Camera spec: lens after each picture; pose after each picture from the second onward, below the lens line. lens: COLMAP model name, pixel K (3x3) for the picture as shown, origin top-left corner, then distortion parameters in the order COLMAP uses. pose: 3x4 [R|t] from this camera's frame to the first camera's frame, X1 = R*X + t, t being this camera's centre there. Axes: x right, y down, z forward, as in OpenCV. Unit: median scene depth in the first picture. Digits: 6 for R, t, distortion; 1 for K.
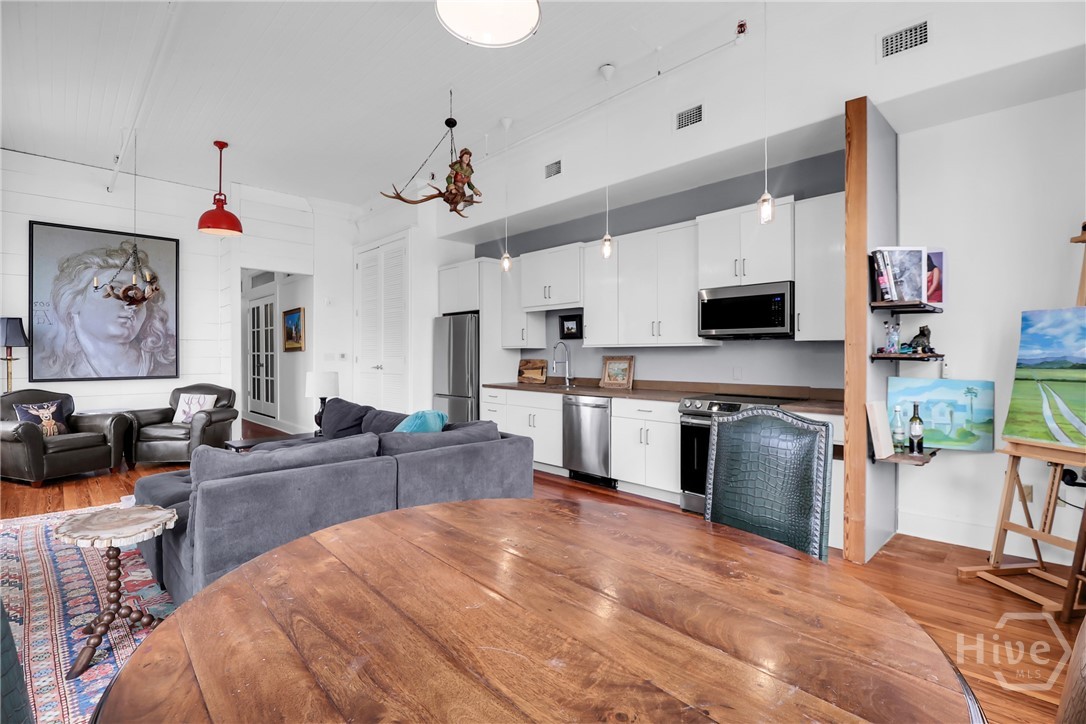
lens RADIAL K [[522.8, 0, 539.1], [0, 522.8, 356.0], [0, 0, 1]] dist [-0.002412, -0.001131]
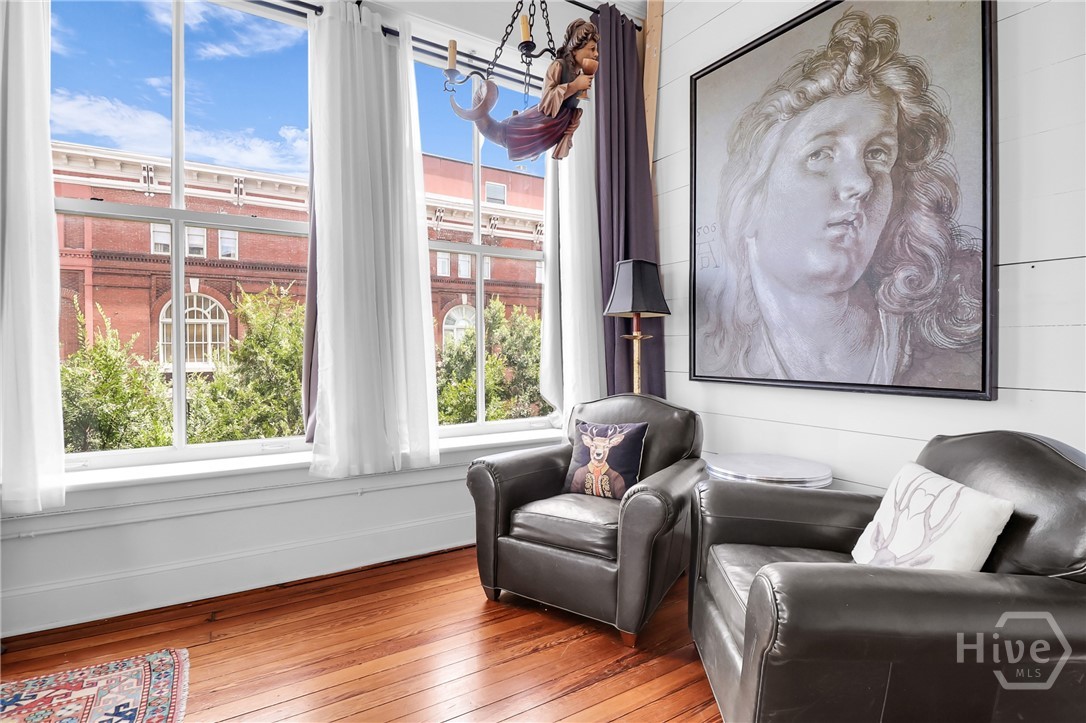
lens RADIAL K [[522.8, 0, 539.1], [0, 522.8, 355.5], [0, 0, 1]] dist [-0.002412, -0.001131]
pose [[-0.217030, 0.011369, -0.976099, -0.386981], [-0.003501, 0.999917, 0.012425, 0.016932], [0.976159, 0.006114, -0.216972, 0.884051]]
